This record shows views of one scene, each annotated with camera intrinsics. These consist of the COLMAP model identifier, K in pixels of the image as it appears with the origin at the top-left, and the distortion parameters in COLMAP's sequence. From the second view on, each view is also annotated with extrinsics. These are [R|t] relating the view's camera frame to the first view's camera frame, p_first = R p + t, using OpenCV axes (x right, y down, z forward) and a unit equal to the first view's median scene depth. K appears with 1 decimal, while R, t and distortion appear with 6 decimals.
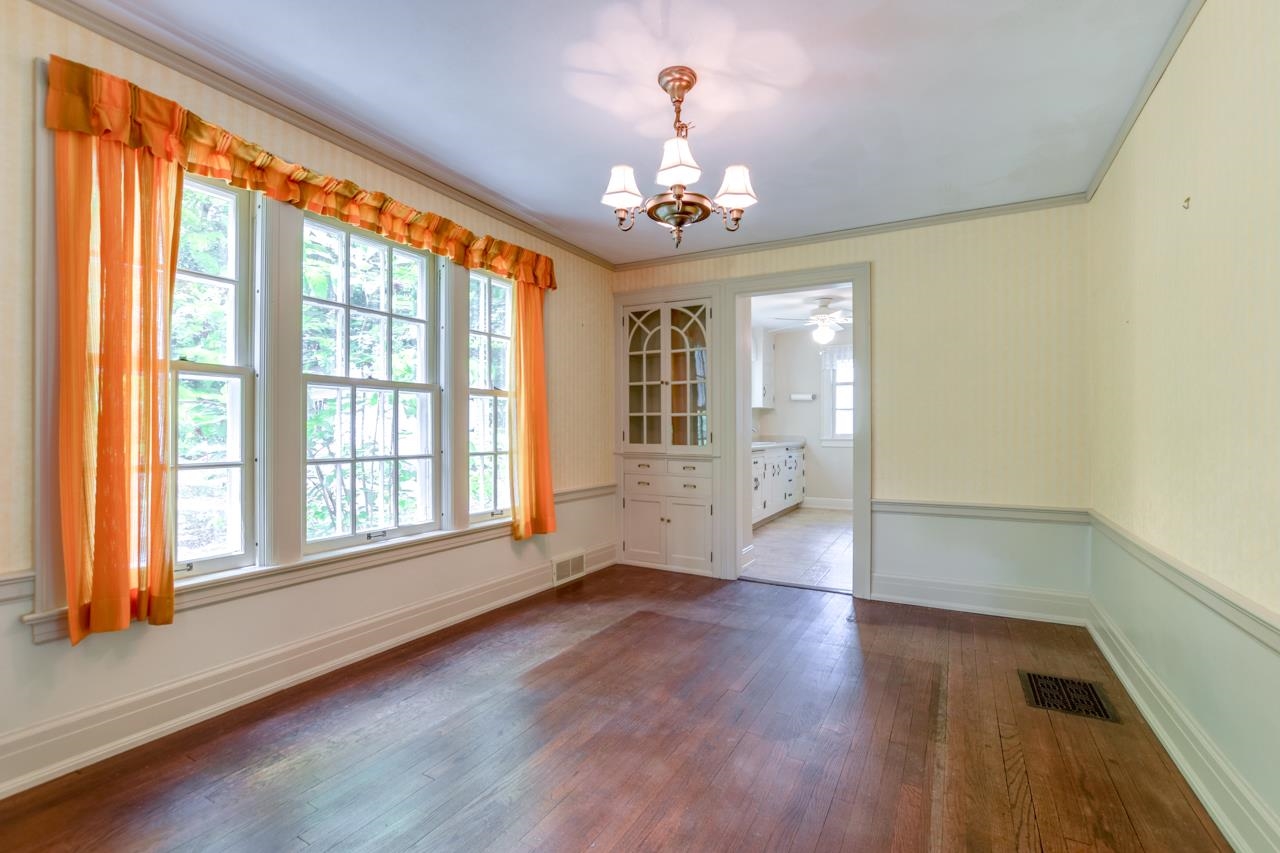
lens RADIAL K [[567.0, 0, 645.5], [0, 567.0, 430.9], [0, 0, 1]] dist [-0.026627, 0.006074]
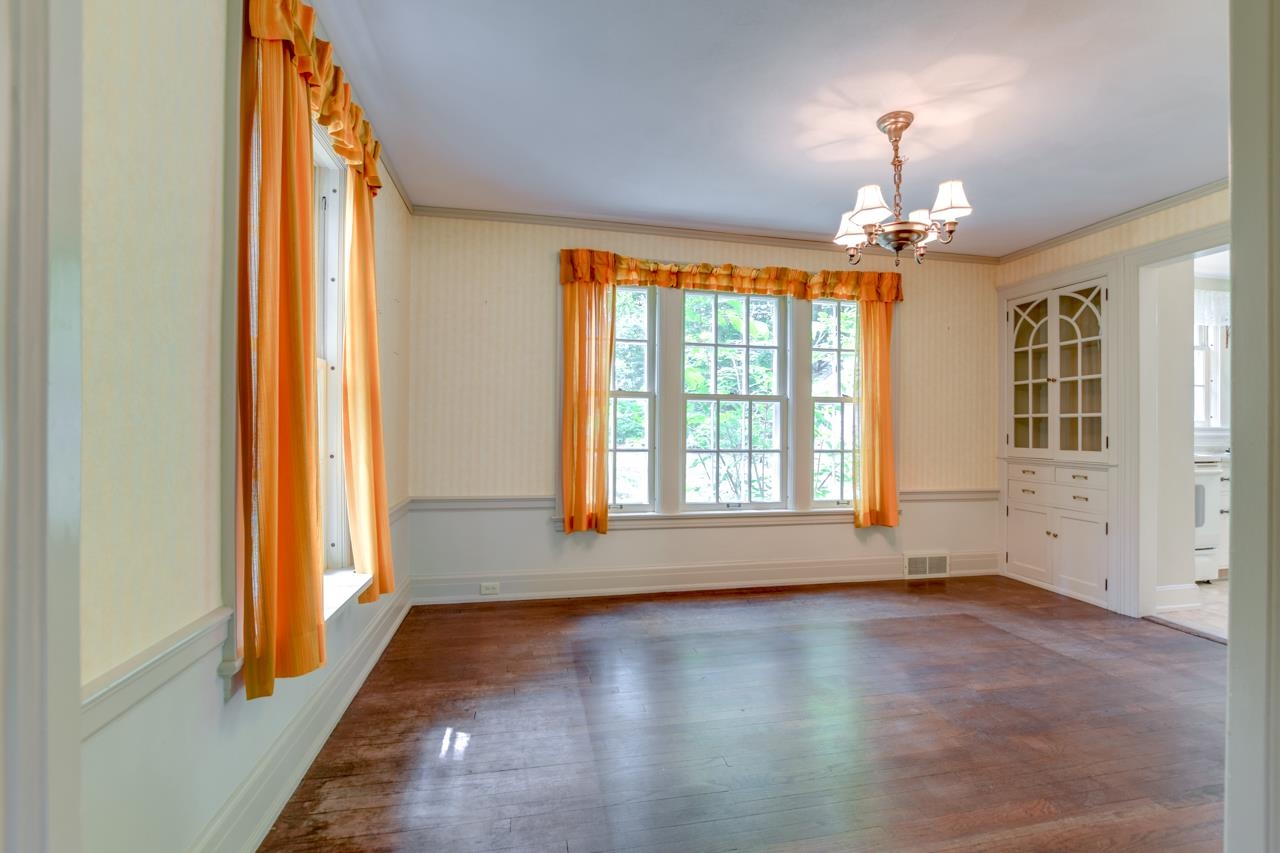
lens RADIAL K [[567.0, 0, 645.8], [0, 567.0, 433.0], [0, 0, 1]] dist [-0.026627, 0.006074]
pose [[0.654054, 0.008176, -0.756404, 0.388165], [-0.009168, 0.999954, 0.002881, 0.002439], [0.756393, 0.005050, 0.654098, -0.077507]]
